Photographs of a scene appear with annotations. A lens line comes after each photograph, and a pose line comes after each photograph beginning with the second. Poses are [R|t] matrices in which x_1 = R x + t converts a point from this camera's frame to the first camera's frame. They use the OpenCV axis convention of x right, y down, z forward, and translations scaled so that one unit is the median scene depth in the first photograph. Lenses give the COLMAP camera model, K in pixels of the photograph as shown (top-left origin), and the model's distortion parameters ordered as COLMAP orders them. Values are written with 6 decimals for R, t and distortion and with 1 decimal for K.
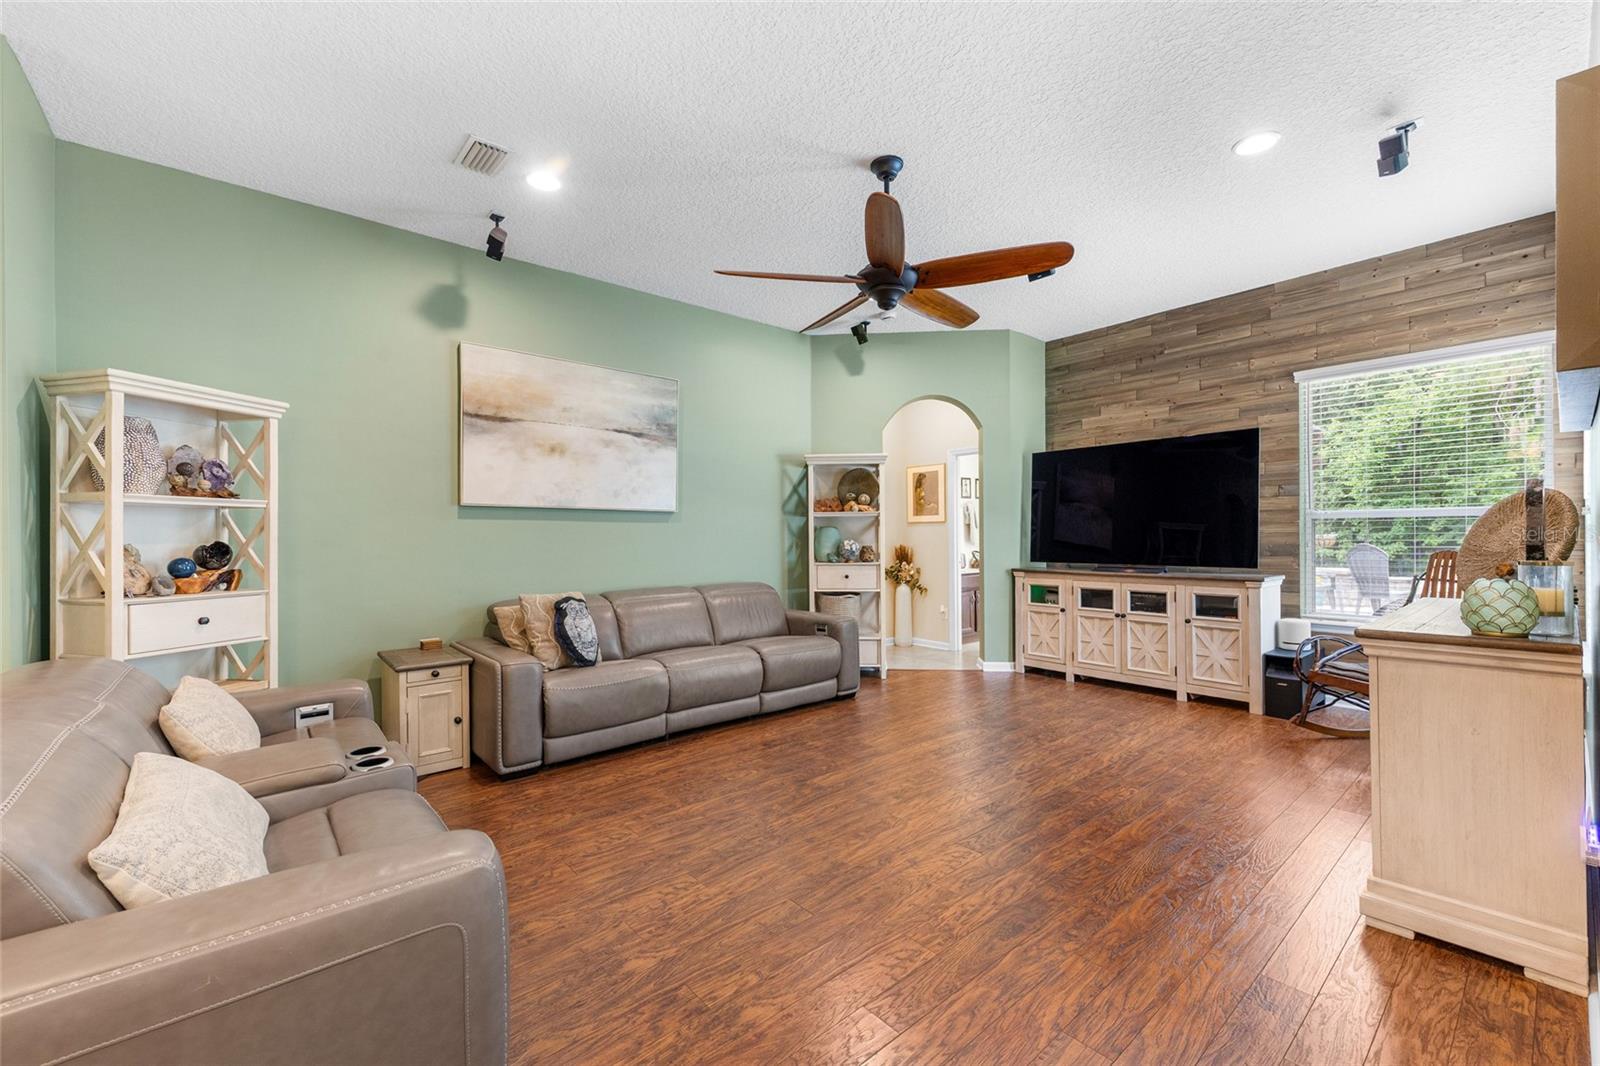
lens RADIAL K [[648.5, 0, 803.4], [0, 648.5, 535.7], [0, 0, 1]] dist [0.004062, -0.000362]
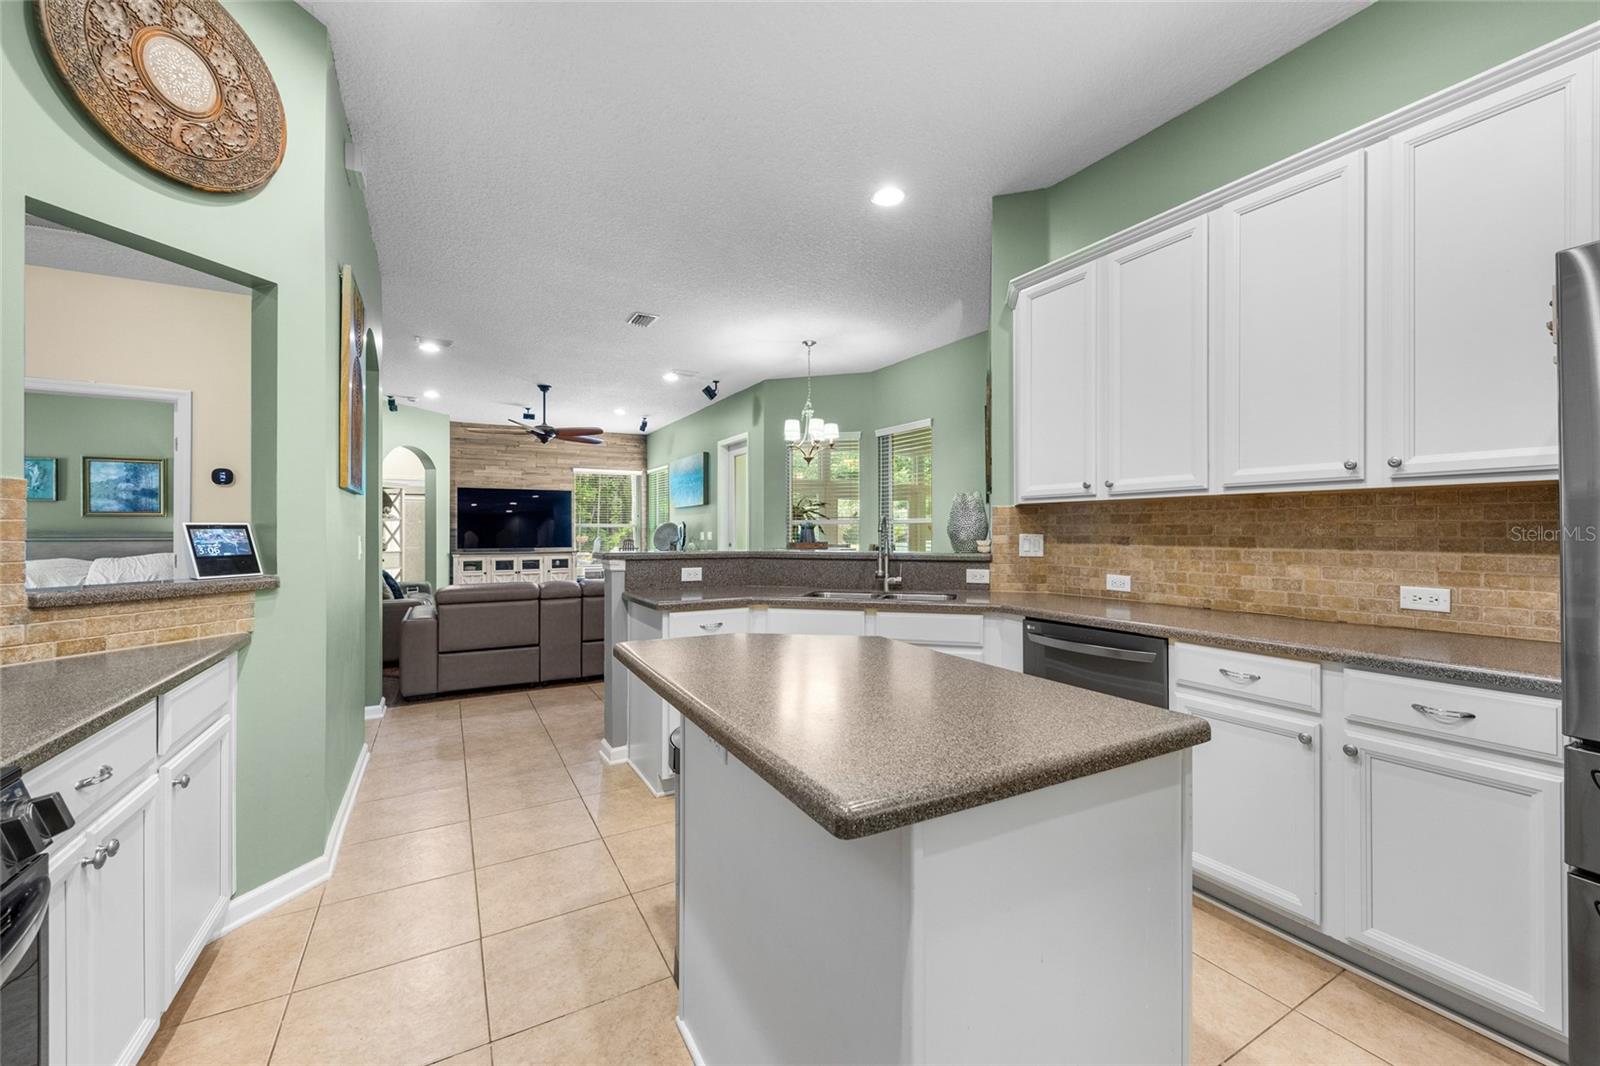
lens RADIAL K [[620.6, 0, 809.6], [0, 620.6, 530.1], [0, 0, 1]] dist [0.012670, -0.005687]
pose [[0.179120, 0.008592, 0.983790, -1.389244], [-0.000360, 0.999962, -0.008668, 0.004690], [-0.983827, 0.001198, 0.179117, -0.301862]]
